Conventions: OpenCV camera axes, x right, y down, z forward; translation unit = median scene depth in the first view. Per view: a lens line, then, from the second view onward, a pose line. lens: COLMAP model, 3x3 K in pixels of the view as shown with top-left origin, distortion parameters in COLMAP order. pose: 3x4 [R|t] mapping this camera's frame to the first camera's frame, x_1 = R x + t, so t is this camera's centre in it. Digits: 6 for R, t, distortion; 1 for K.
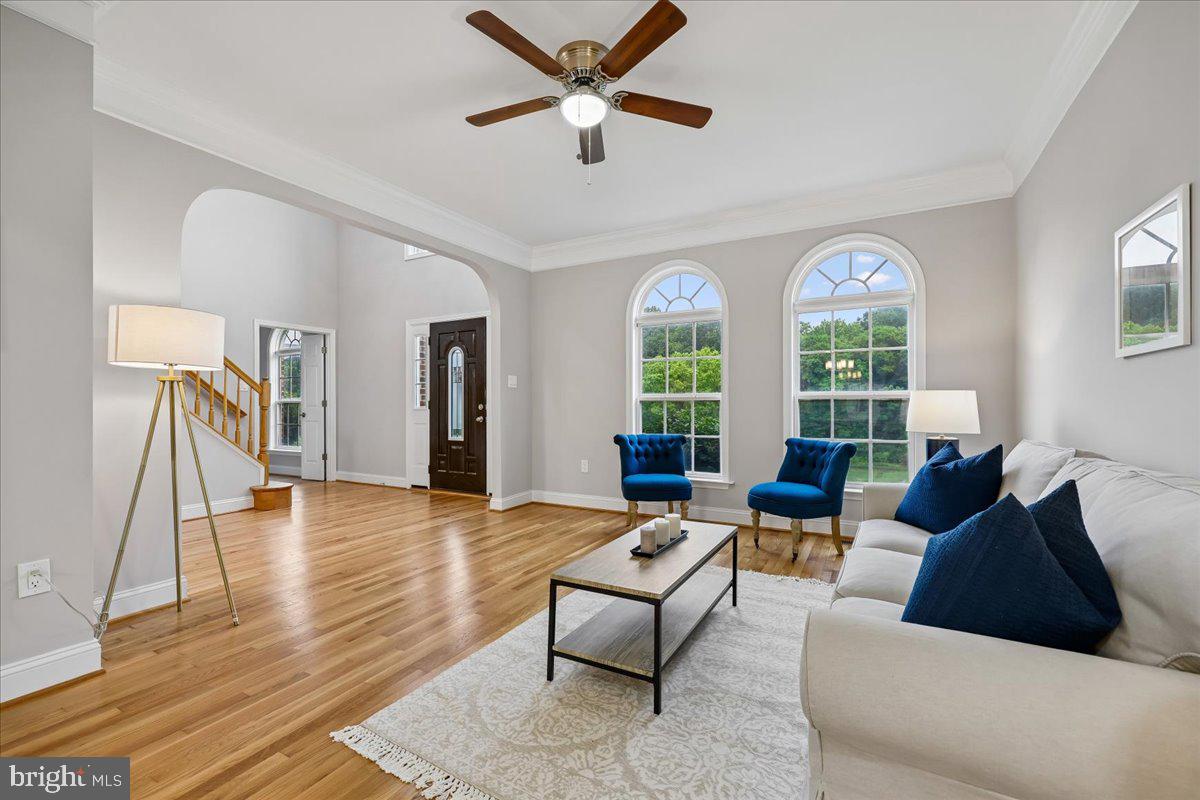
lens RADIAL K [[506.0, 0, 604.0], [0, 506.0, 406.2], [0, 0, 1]] dist [-0.000127, -0.000093]
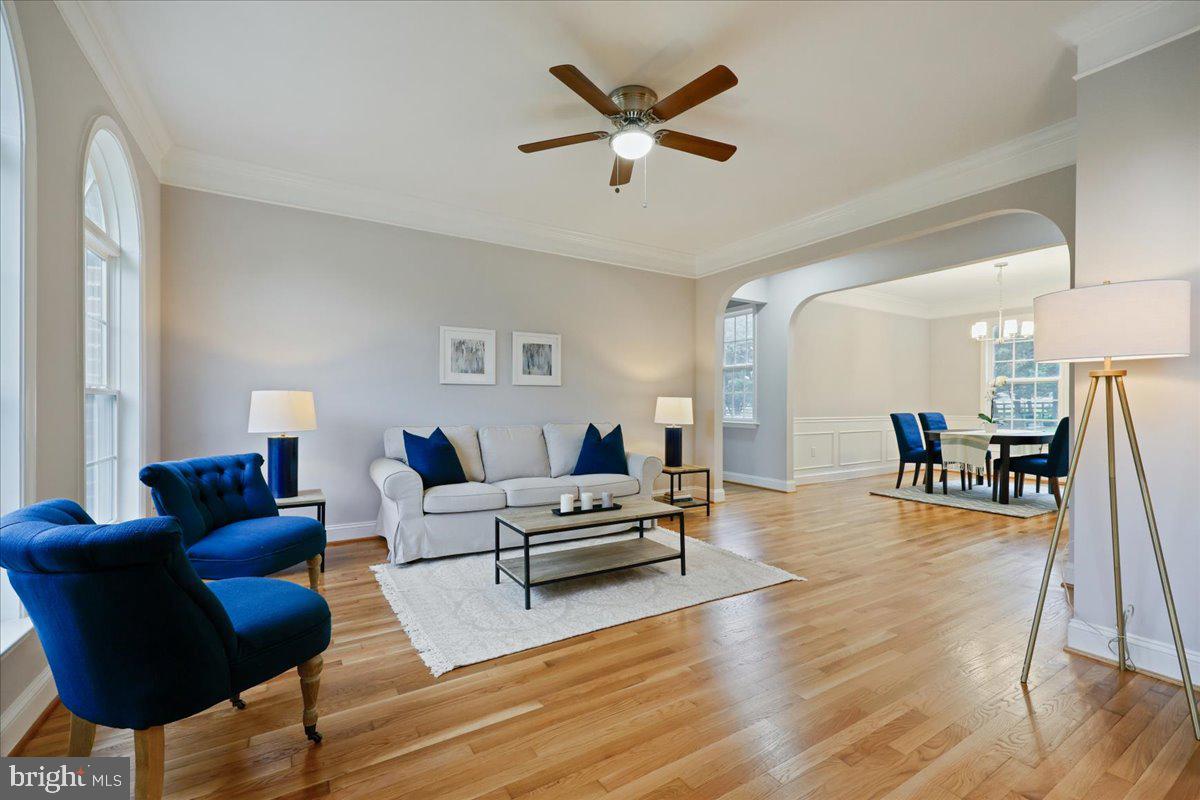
lens RADIAL K [[506.0, 0, 604.0], [0, 506.0, 406.2], [0, 0, 1]] dist [-0.000127, -0.000093]
pose [[-0.866003, -0.004353, 0.500020, -0.365594], [-0.002117, 0.999985, 0.005040, -0.003258], [-0.500034, 0.003306, -0.865999, 1.339288]]
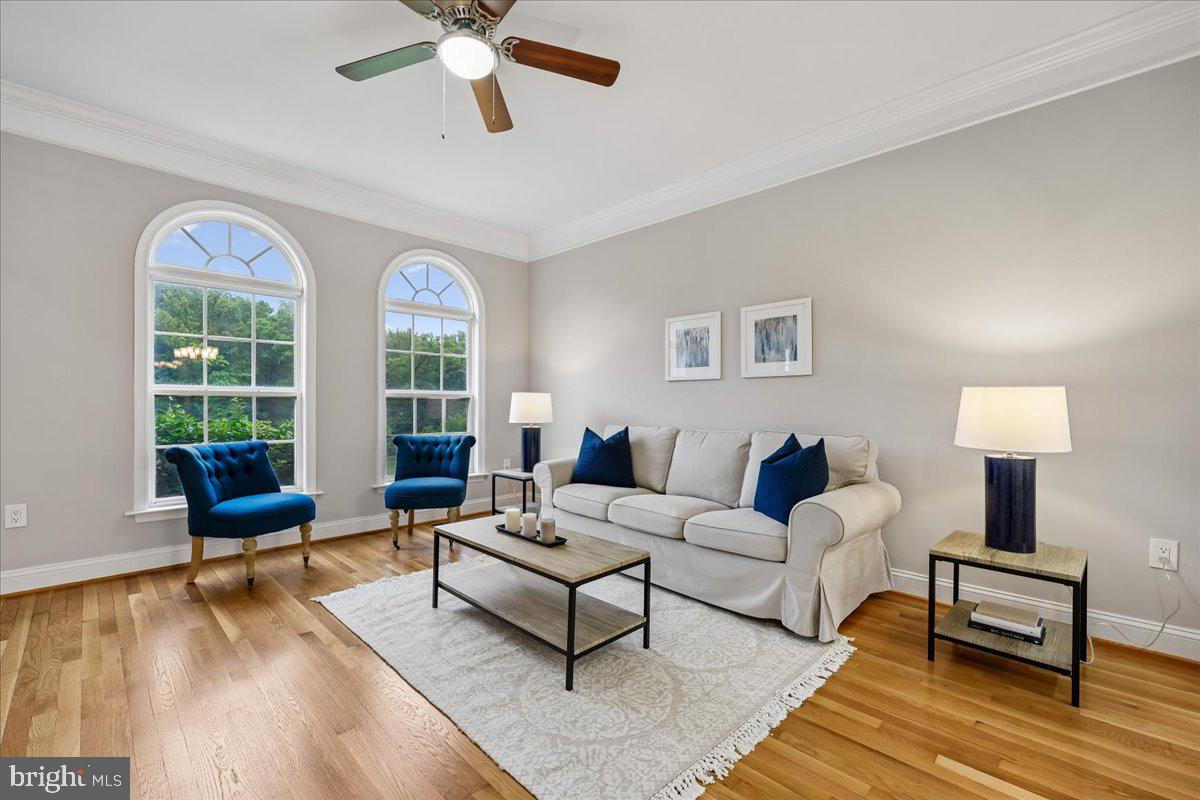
lens RADIAL K [[506.0, 0, 604.0], [0, 506.0, 406.2], [0, 0, 1]] dist [-0.000127, -0.000093]
pose [[0.271688, -0.002930, 0.962381, -0.535424], [0.000029, 0.999995, 0.003036, 0.001961], [-0.962385, -0.000797, 0.271687, 0.361155]]
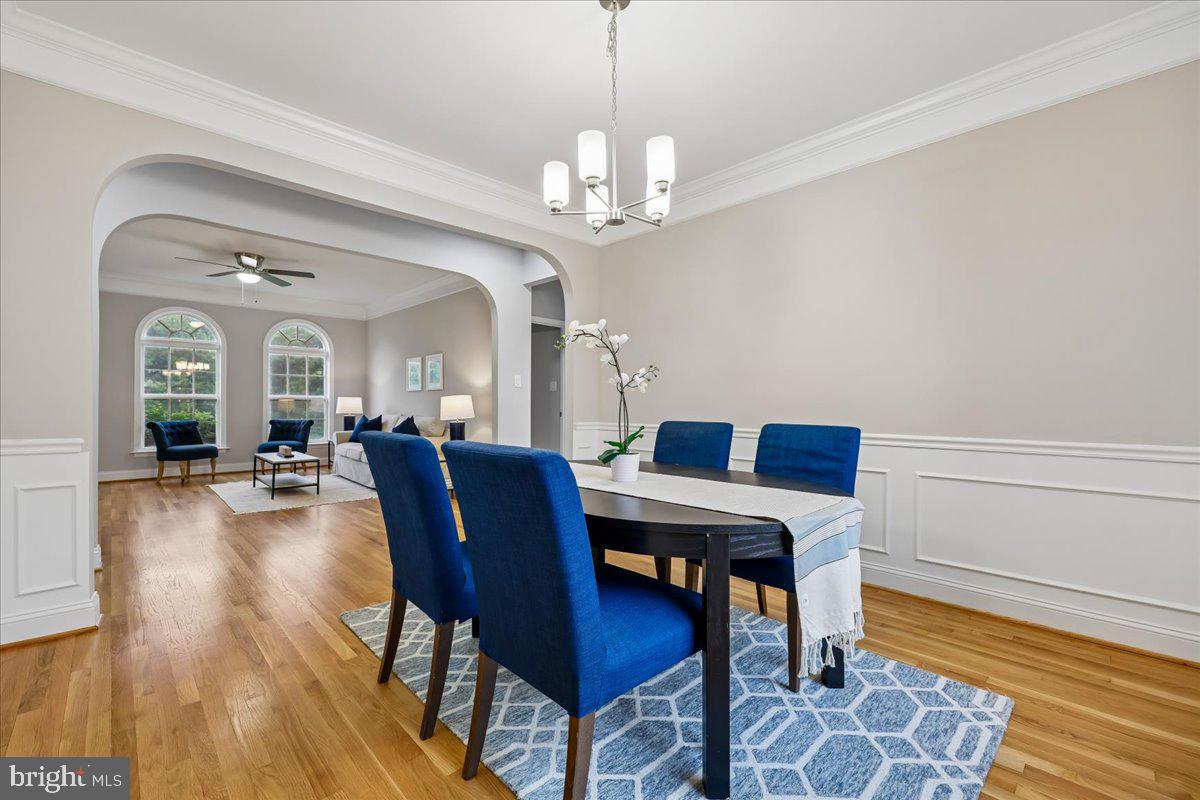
lens RADIAL K [[506.0, 0, 604.0], [0, 506.0, 406.2], [0, 0, 1]] dist [-0.000127, -0.000093]
pose [[0.296329, -0.001382, 0.955085, -1.192985], [-0.001210, 0.999998, 0.001822, 0.008811], [-0.955085, -0.001695, 0.296327, -0.843829]]
